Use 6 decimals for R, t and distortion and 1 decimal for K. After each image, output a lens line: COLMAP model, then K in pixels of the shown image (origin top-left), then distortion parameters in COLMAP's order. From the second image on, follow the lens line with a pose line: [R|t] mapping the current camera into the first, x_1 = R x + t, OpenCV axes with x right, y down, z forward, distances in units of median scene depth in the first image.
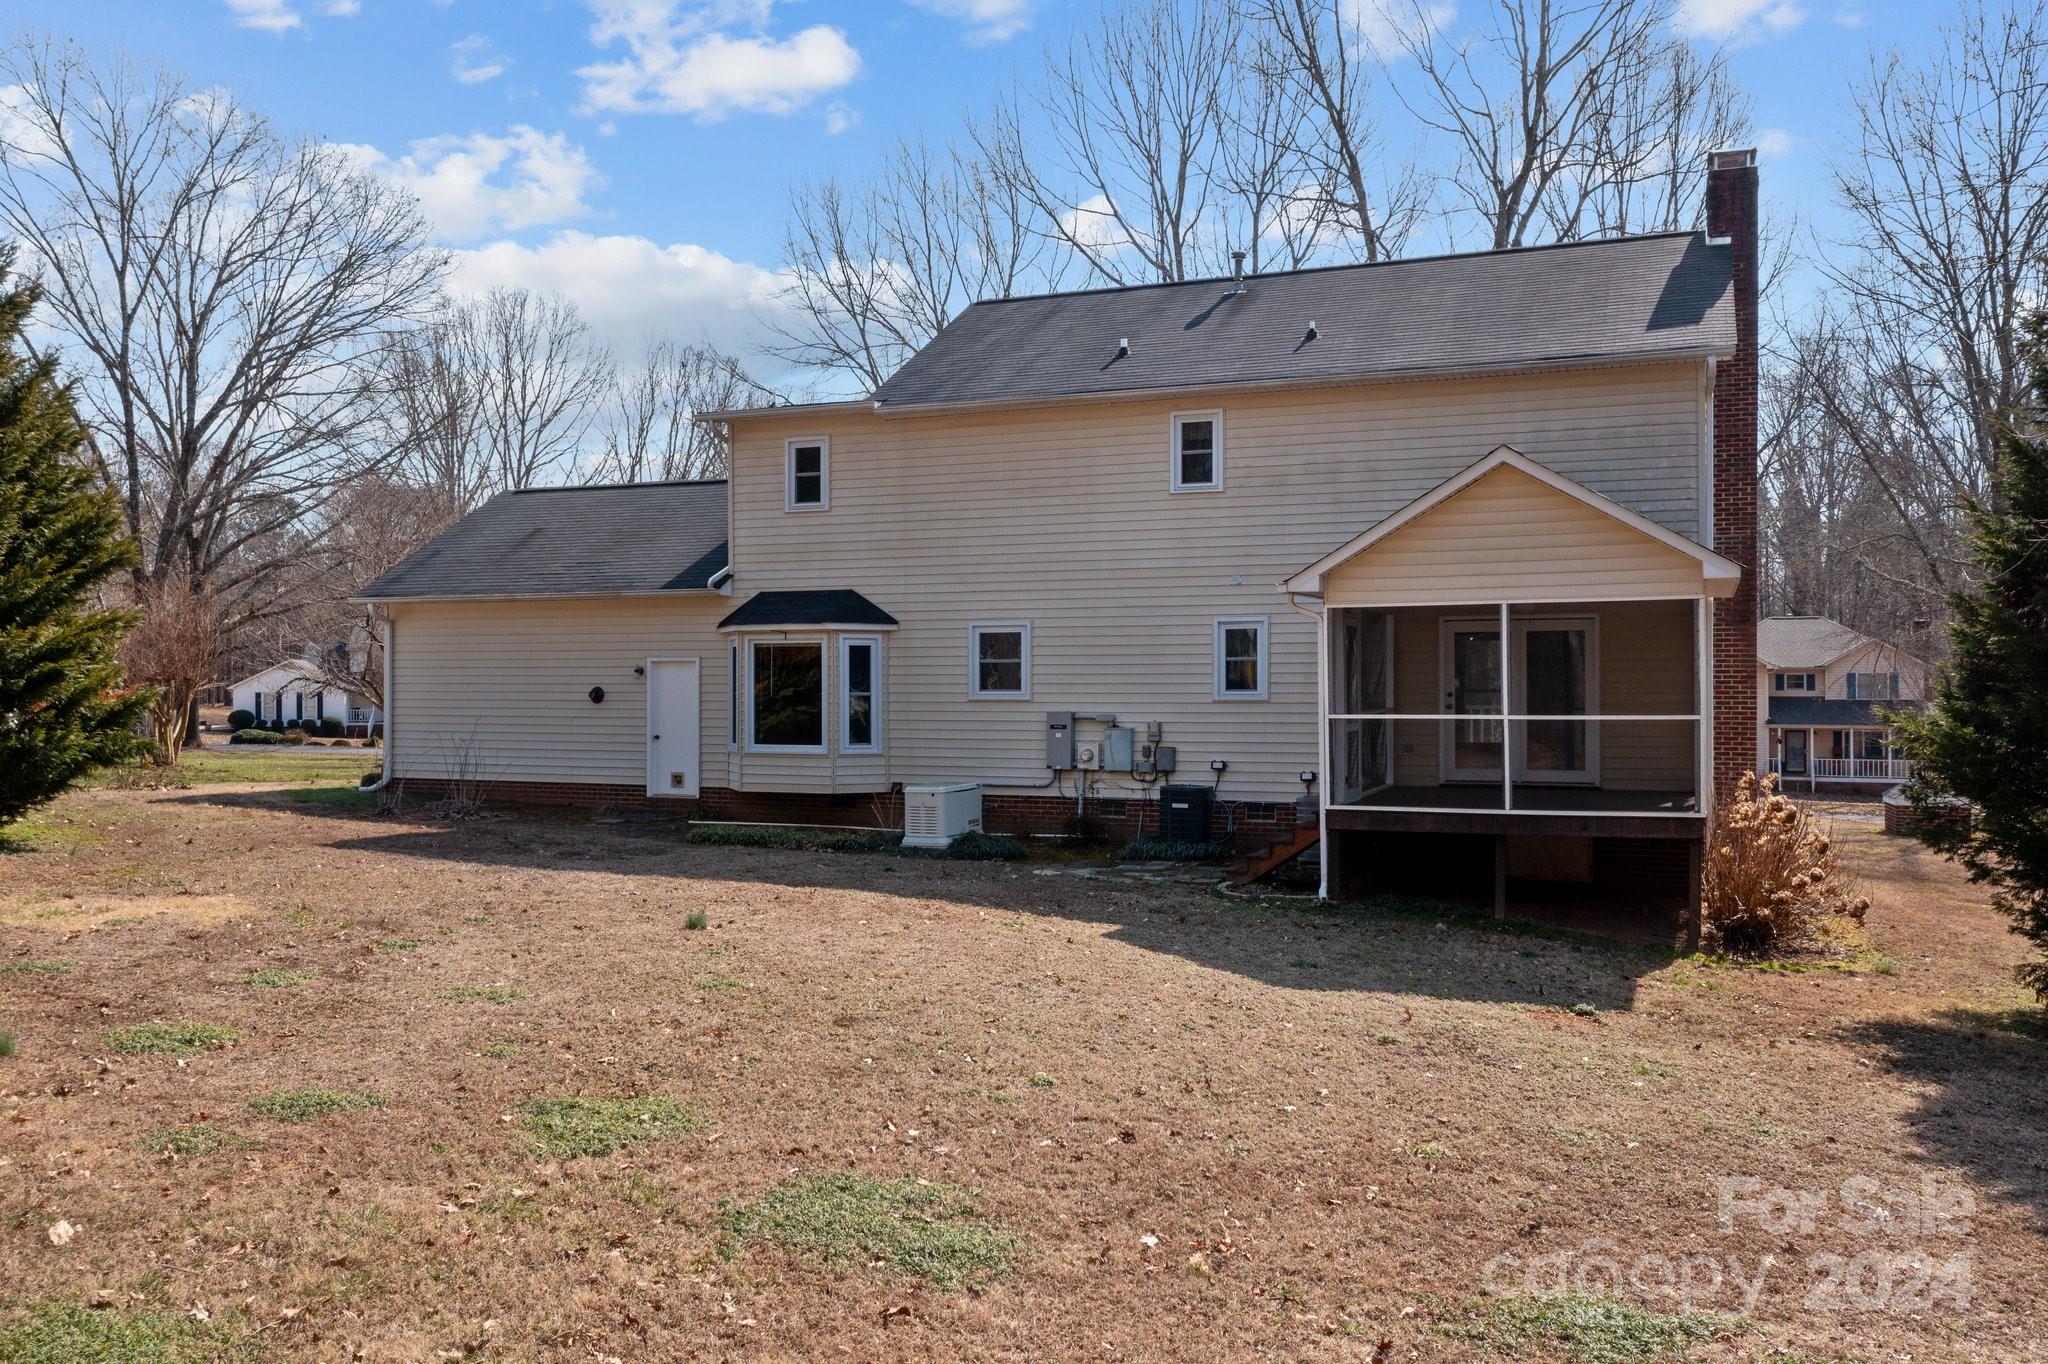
lens RADIAL K [[1642.2, 0, 1028.5], [0, 1642.2, 673.2], [0, 0, 1]] dist [0.000261, 0.016824]
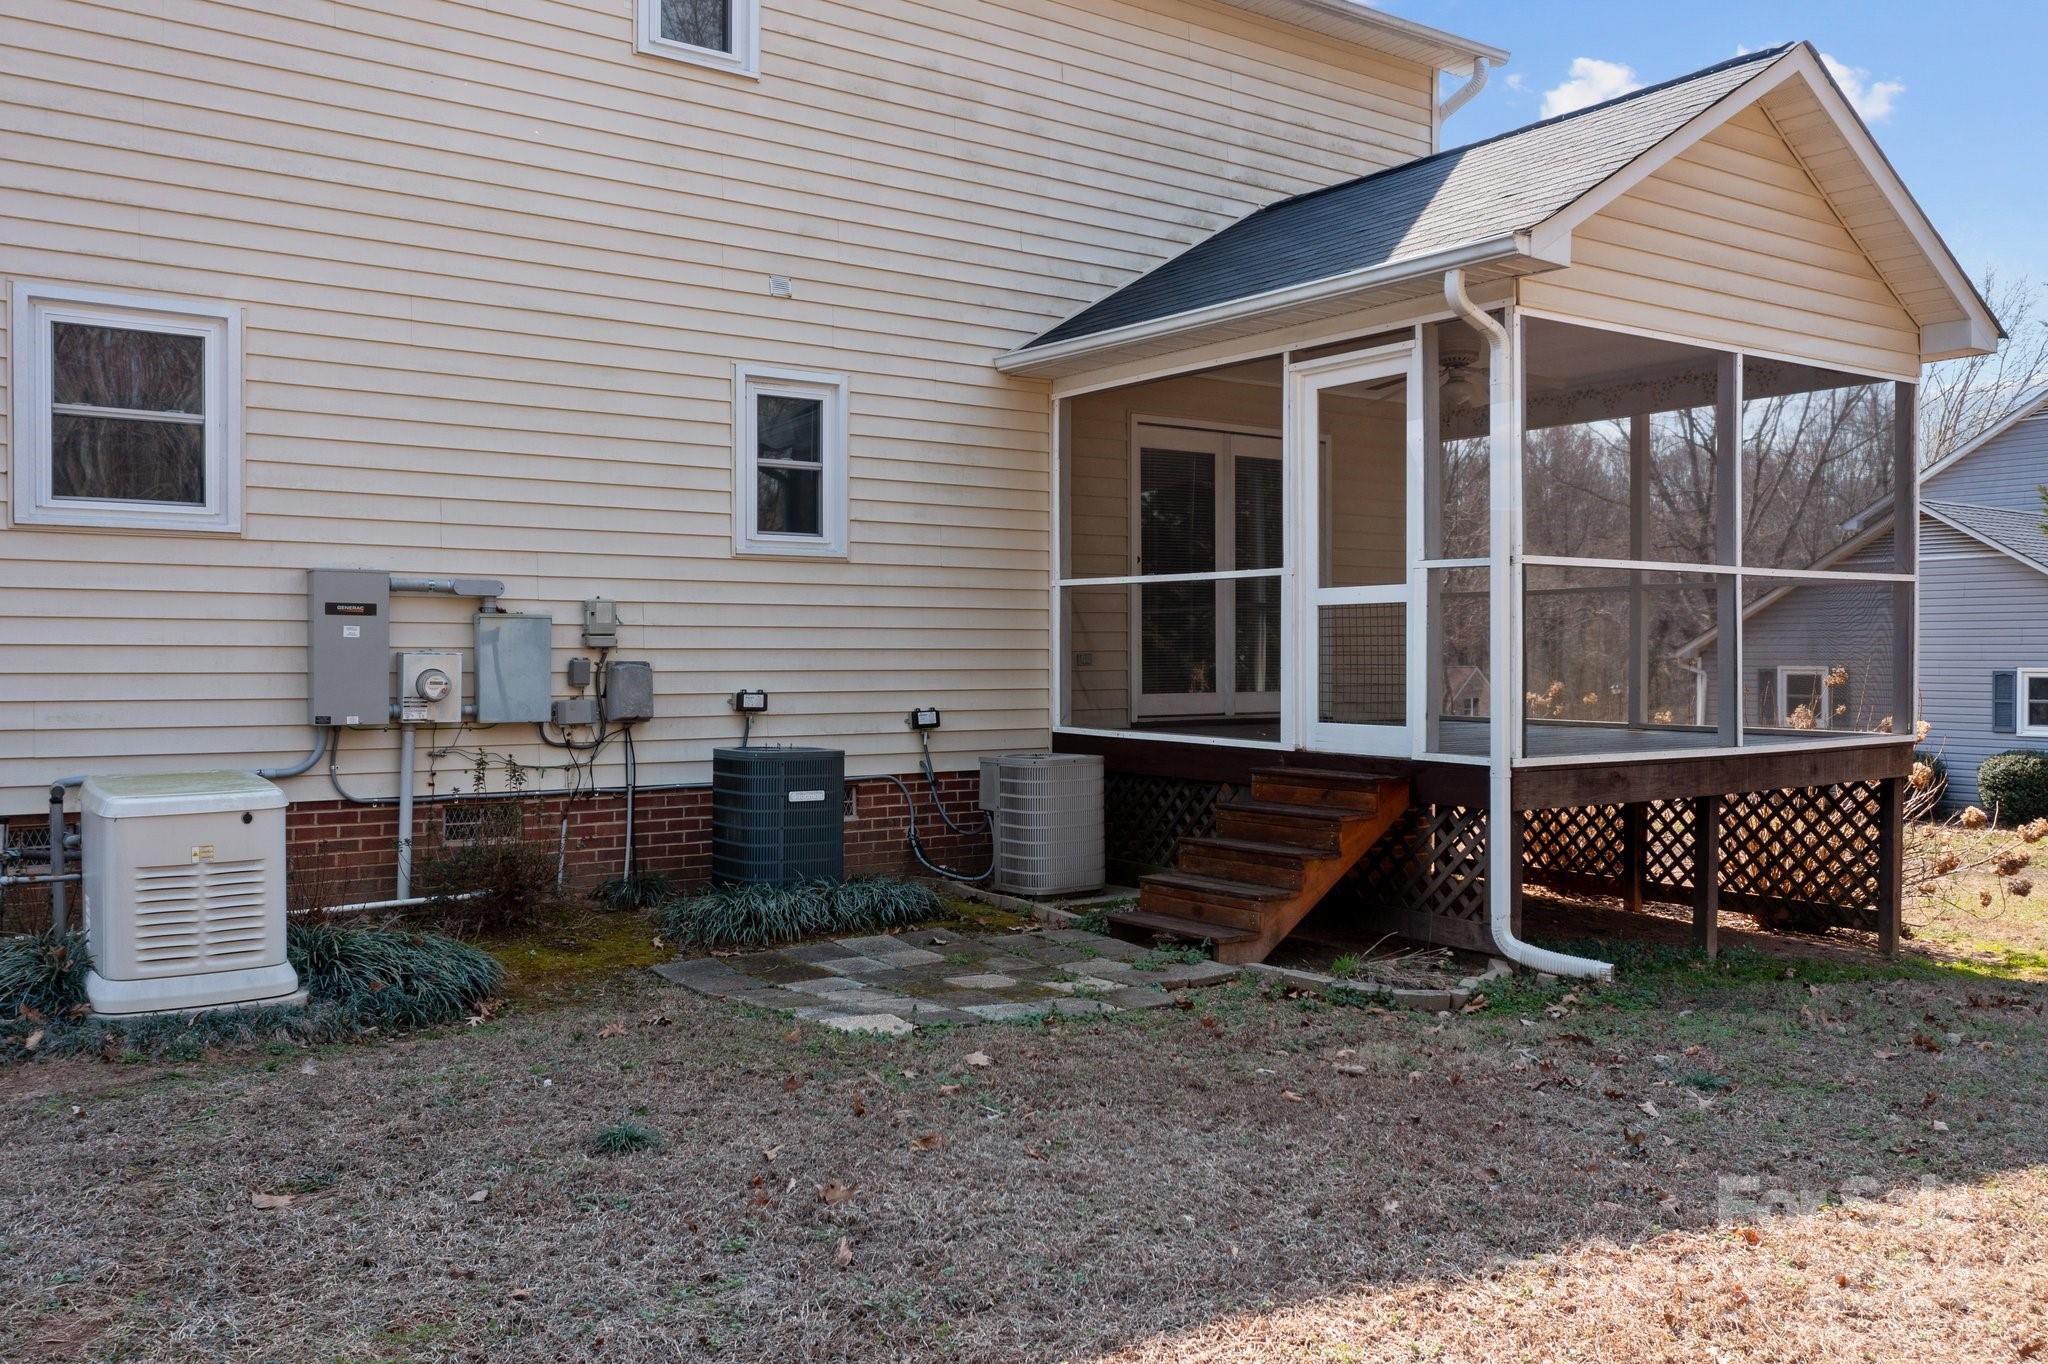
lens RADIAL K [[1642.2, 0, 1039.0], [0, 1642.2, 669.7], [0, 0, 1]] dist [0.000261, 0.016824]
pose [[0.543869, -0.003757, 0.839162, -0.204893], [-0.008192, 0.999919, 0.009786, 0.041485], [-0.839130, -0.012196, 0.543794, 0.676556]]
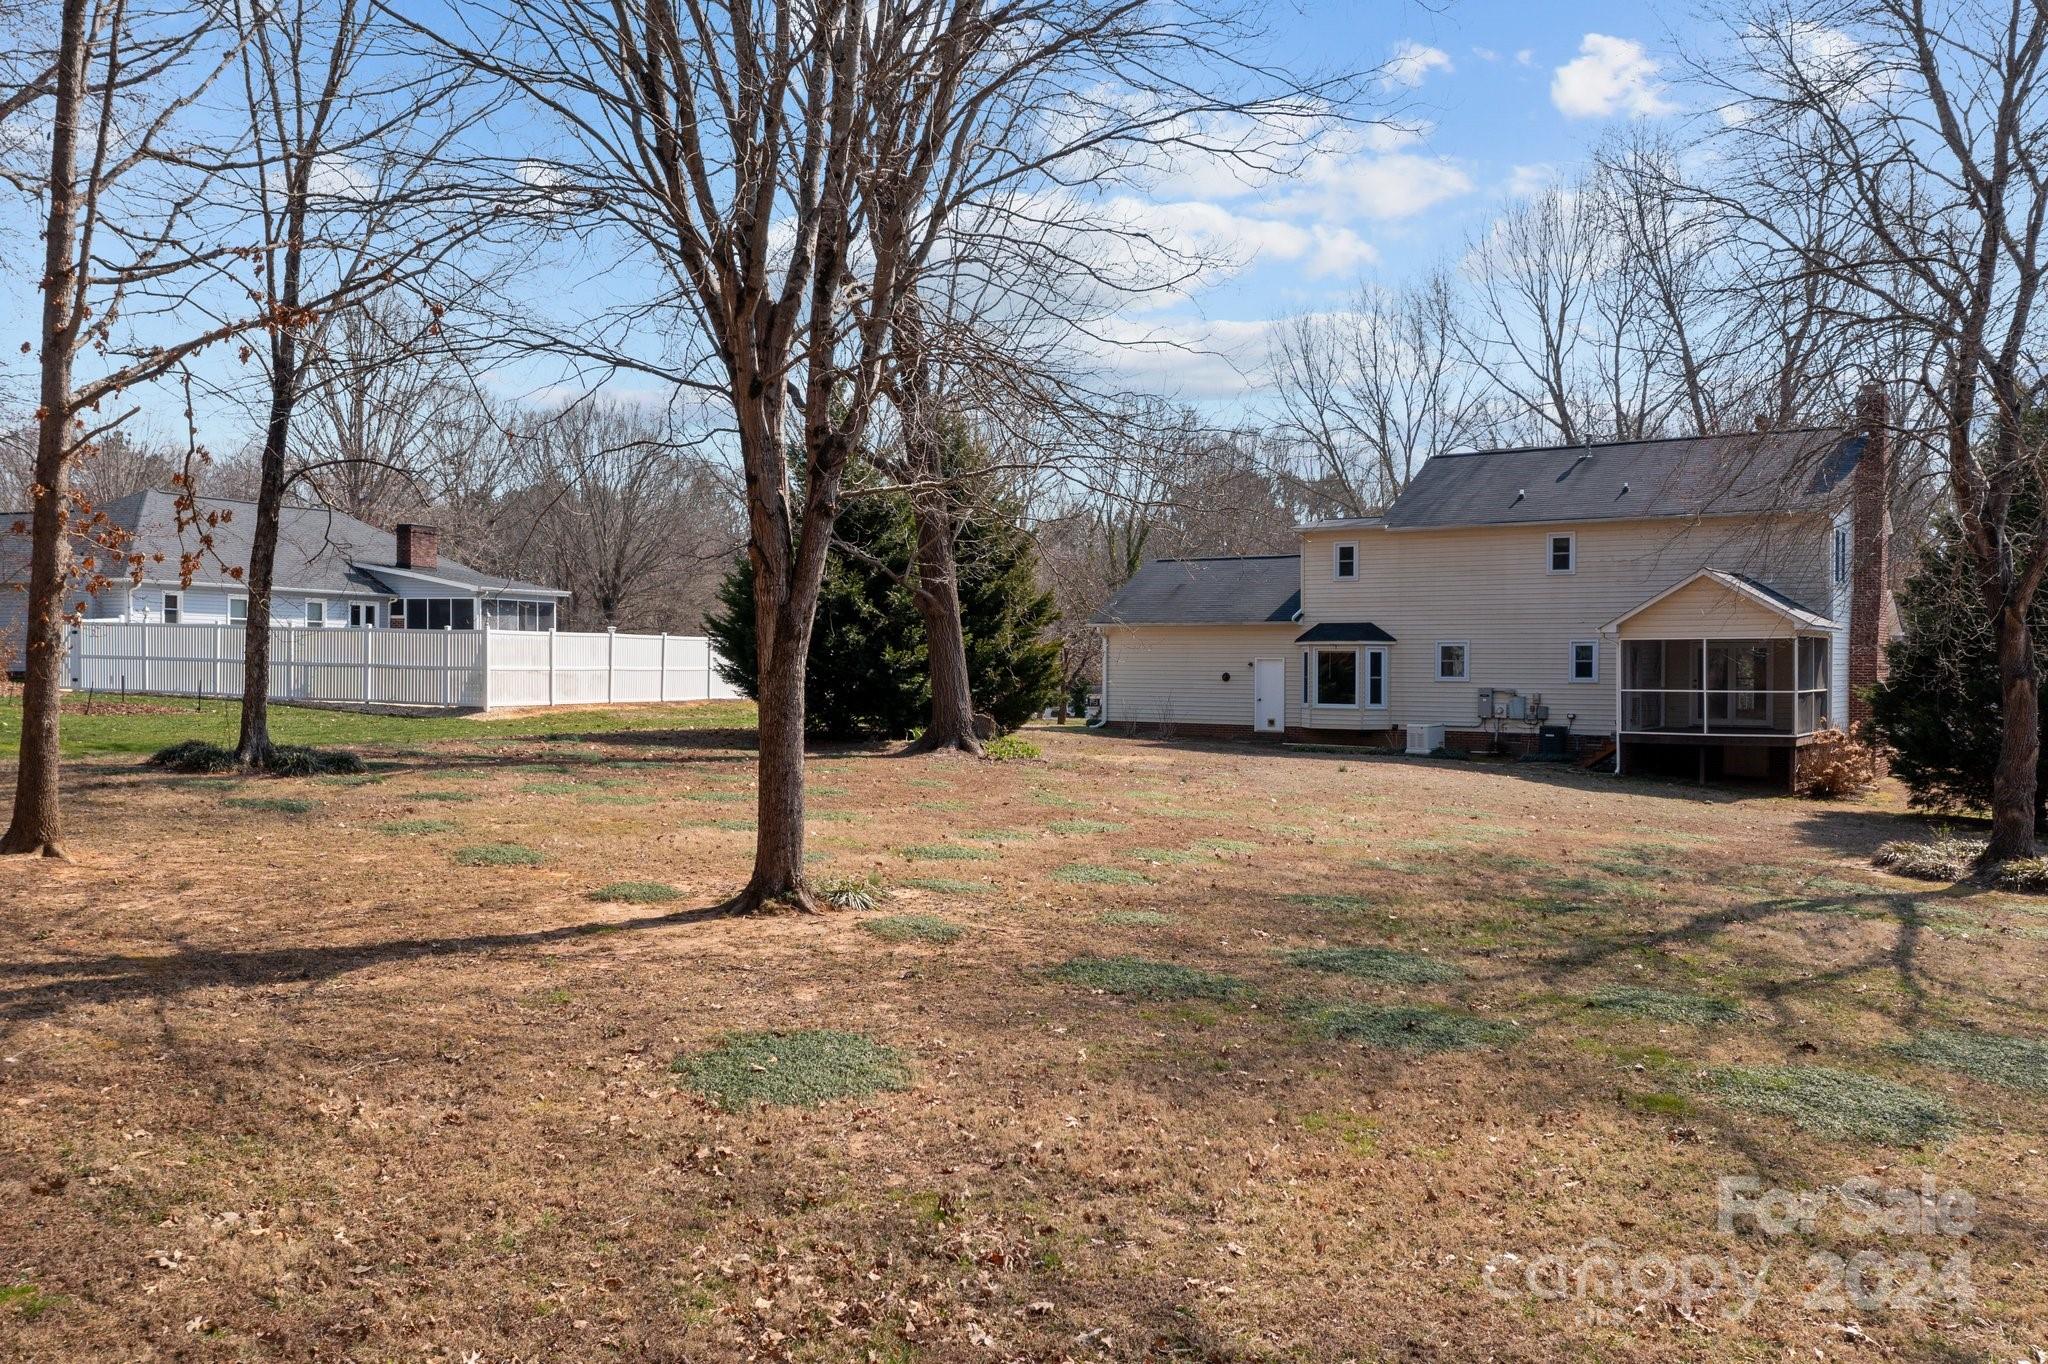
lens RADIAL K [[1642.2, 0, 1016.2], [0, 1642.2, 685.1], [0, 0, 1]] dist [0.000261, 0.016824]
pose [[0.972936, 0.007469, -0.230956, -0.071711], [-0.002698, 0.999777, 0.020967, -0.018662], [0.231061, -0.019776, 0.972738, -1.002908]]
